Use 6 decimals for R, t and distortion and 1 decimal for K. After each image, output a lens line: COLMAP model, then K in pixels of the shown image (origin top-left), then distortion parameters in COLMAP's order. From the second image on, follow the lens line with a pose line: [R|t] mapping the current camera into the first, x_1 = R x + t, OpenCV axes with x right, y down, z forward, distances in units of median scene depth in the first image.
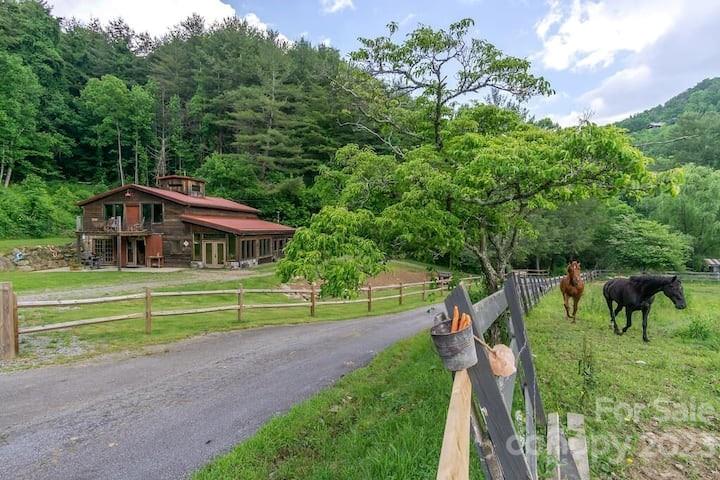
lens RADIAL K [[380.1, 0, 360.0], [0, 380.1, 240.0], [0, 0, 1]] dist [0.000381, 0.001101]
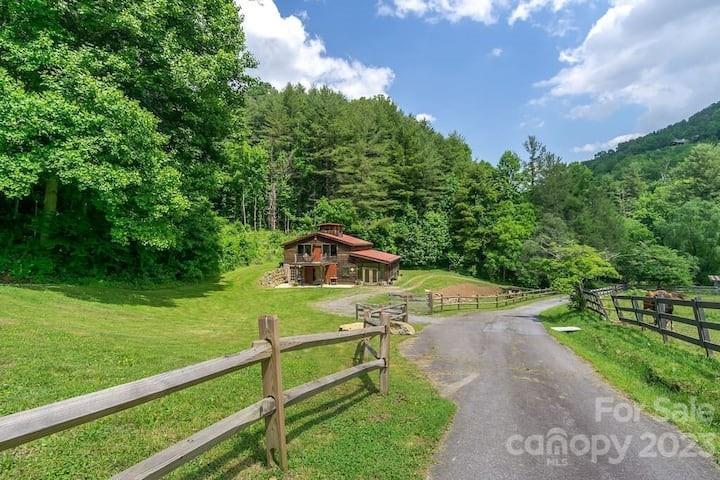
lens RADIAL K [[380.1, 0, 360.0], [0, 380.1, 240.0], [0, 0, 1]] dist [0.000381, 0.001101]
pose [[0.998714, -0.008291, -0.050025, -0.194630], [0.006540, 0.999364, -0.035062, -0.033524], [0.050283, 0.034690, 0.998132, -0.338388]]
